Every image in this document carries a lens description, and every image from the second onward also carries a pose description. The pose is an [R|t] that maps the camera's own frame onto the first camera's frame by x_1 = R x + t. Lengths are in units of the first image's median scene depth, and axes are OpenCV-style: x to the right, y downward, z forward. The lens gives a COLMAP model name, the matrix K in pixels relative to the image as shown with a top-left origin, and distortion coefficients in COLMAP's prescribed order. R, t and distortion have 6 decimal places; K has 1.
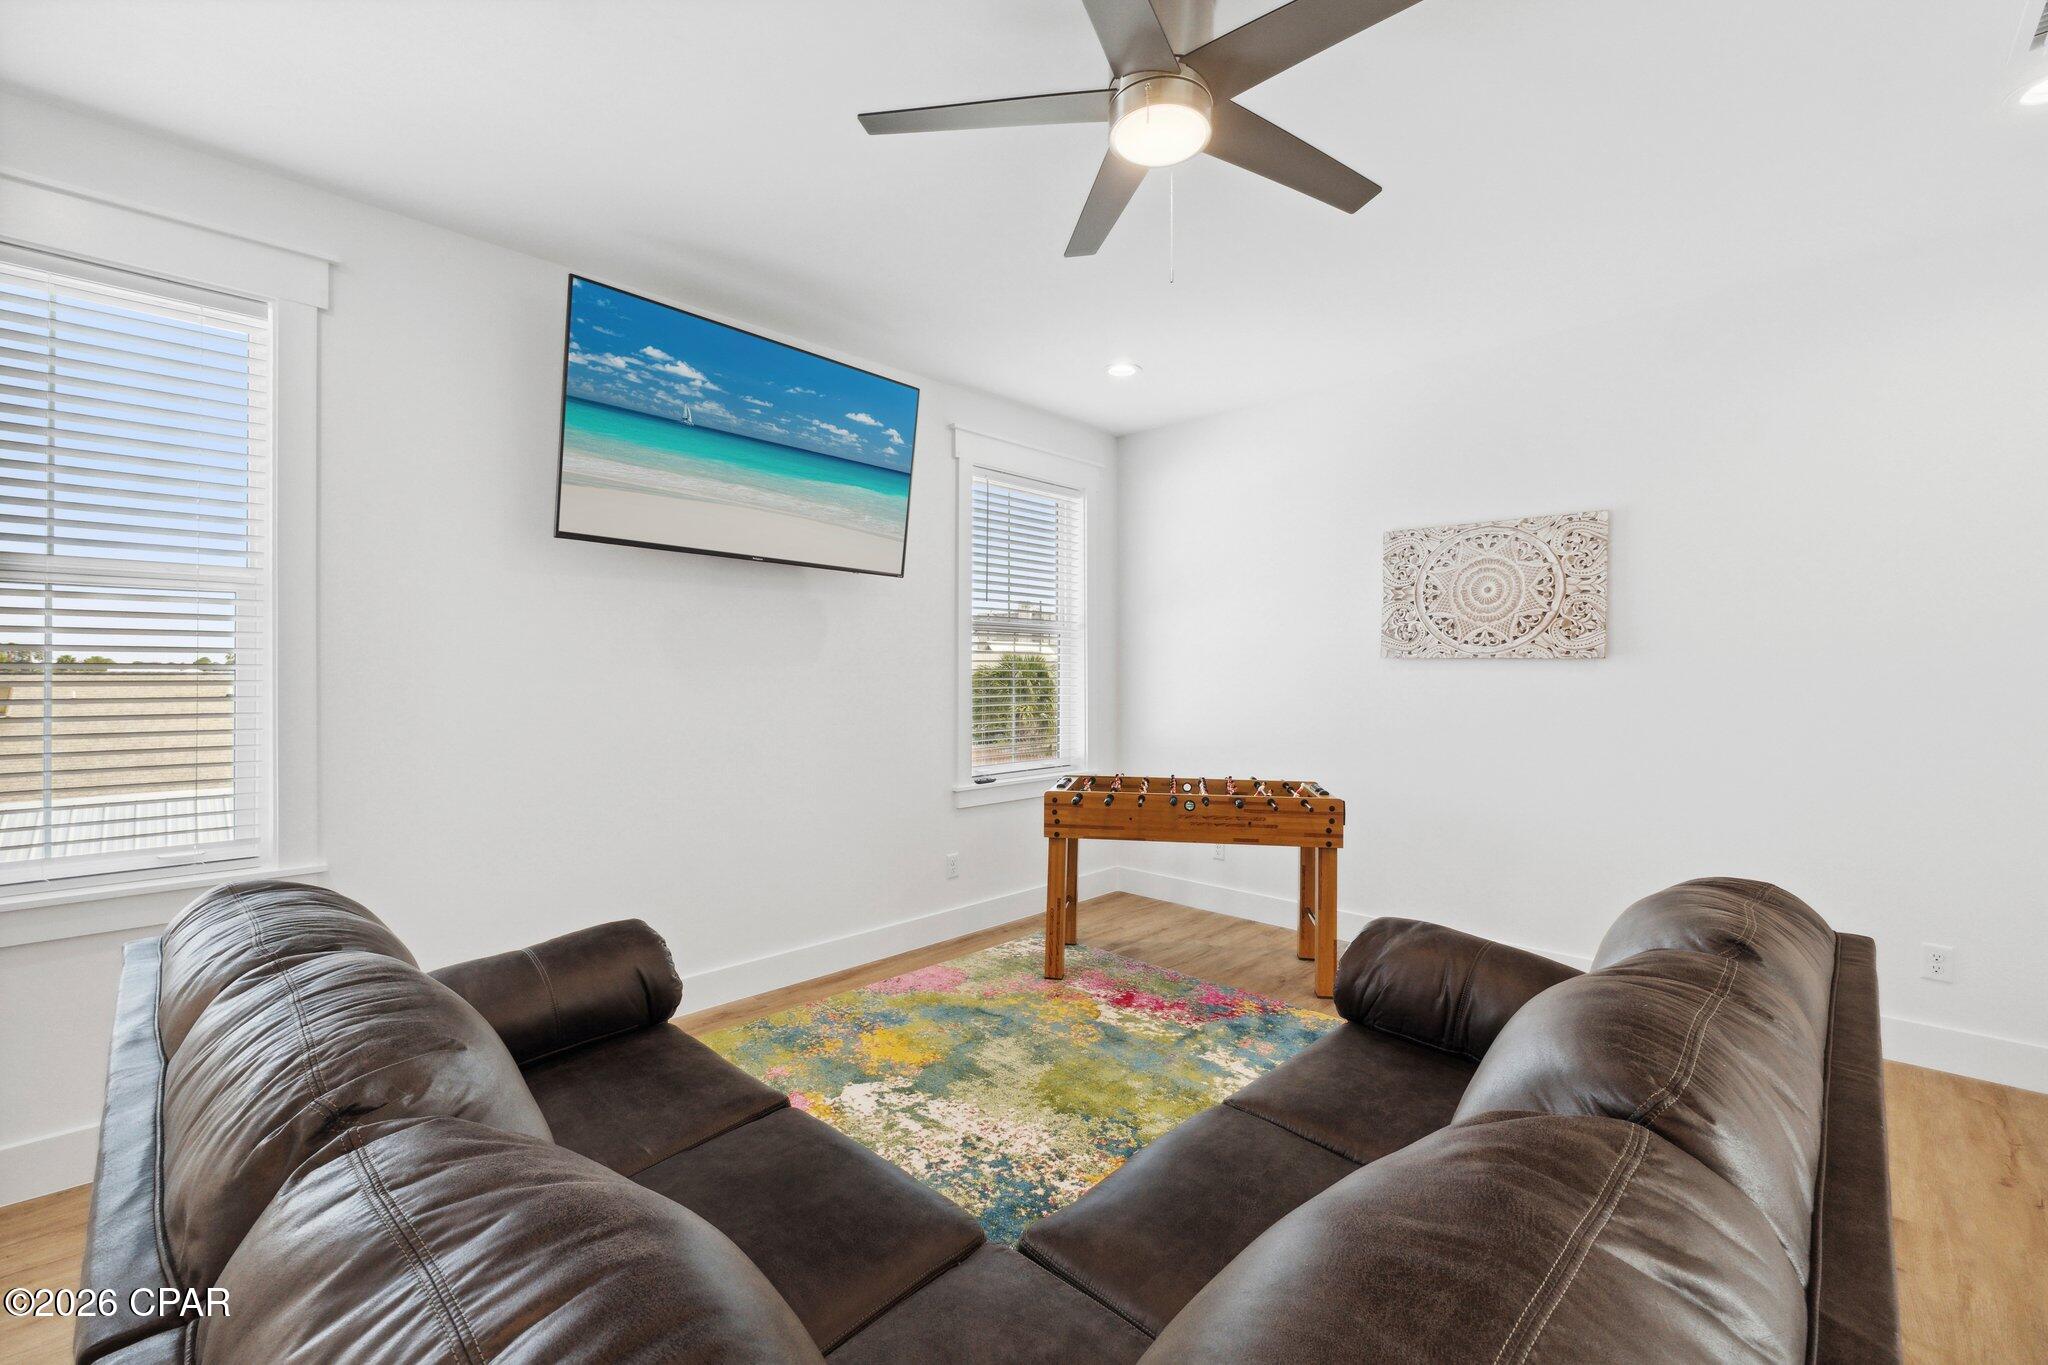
lens RADIAL K [[884.0, 0, 1024.0], [0, 884.0, 642.8], [0, 0, 1]] dist [0.000157, 0.000125]
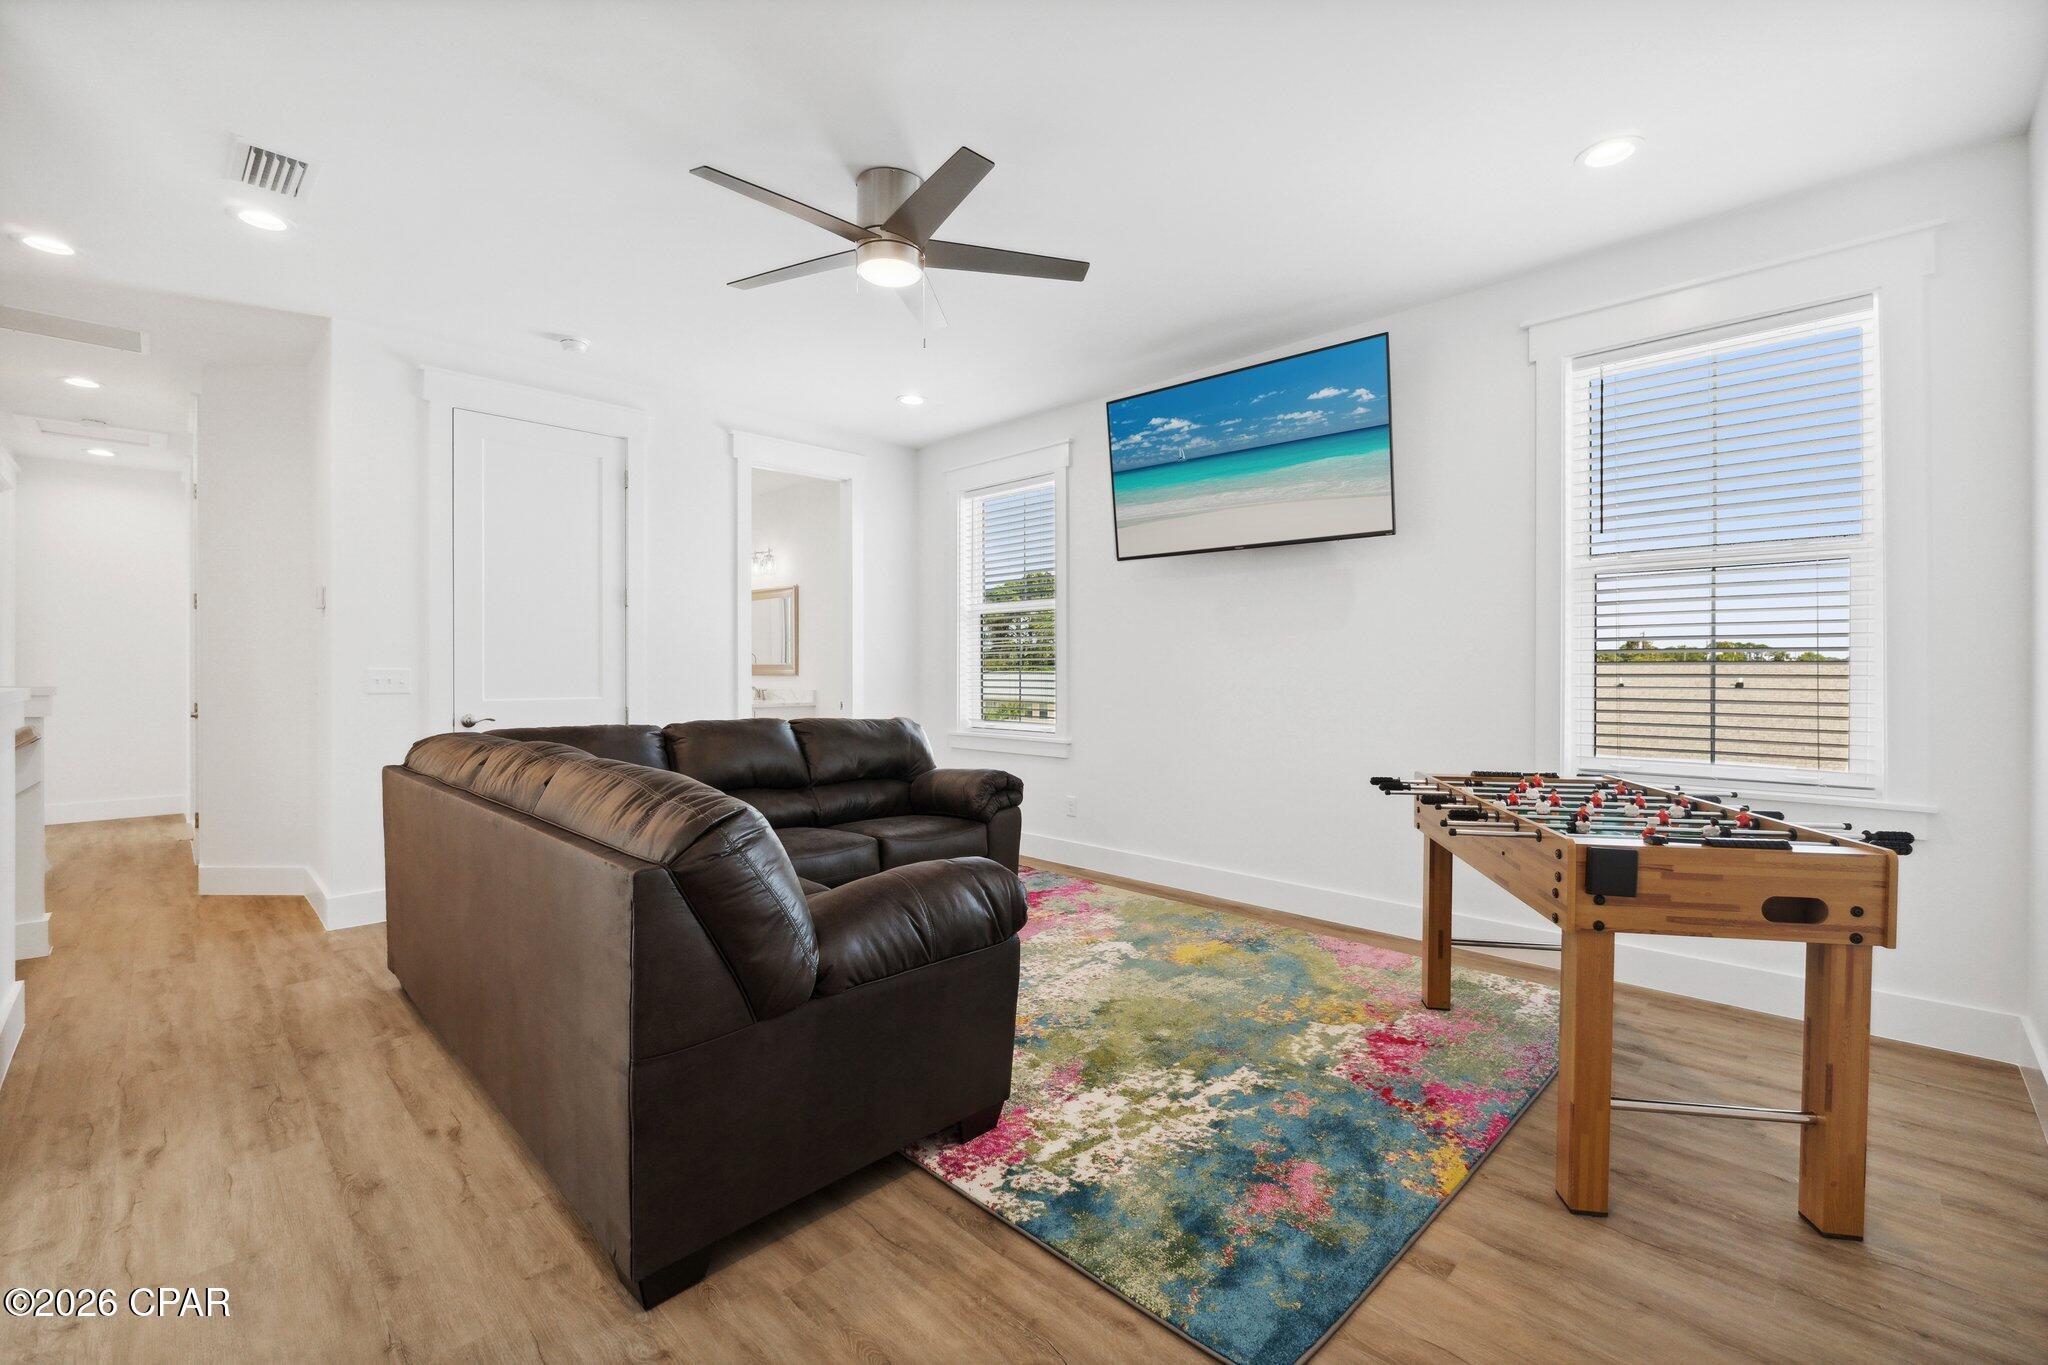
lens RADIAL K [[855.0, 0, 1018.8], [0, 855.0, 675.2], [0, 0, 1]] dist [-0.016830, 0.000365]
pose [[-0.007297, 0.007723, -0.999944, 0.938378], [0.025639, 0.999643, 0.007533, 0.069201], [0.999645, -0.025582, -0.007493, 0.731519]]
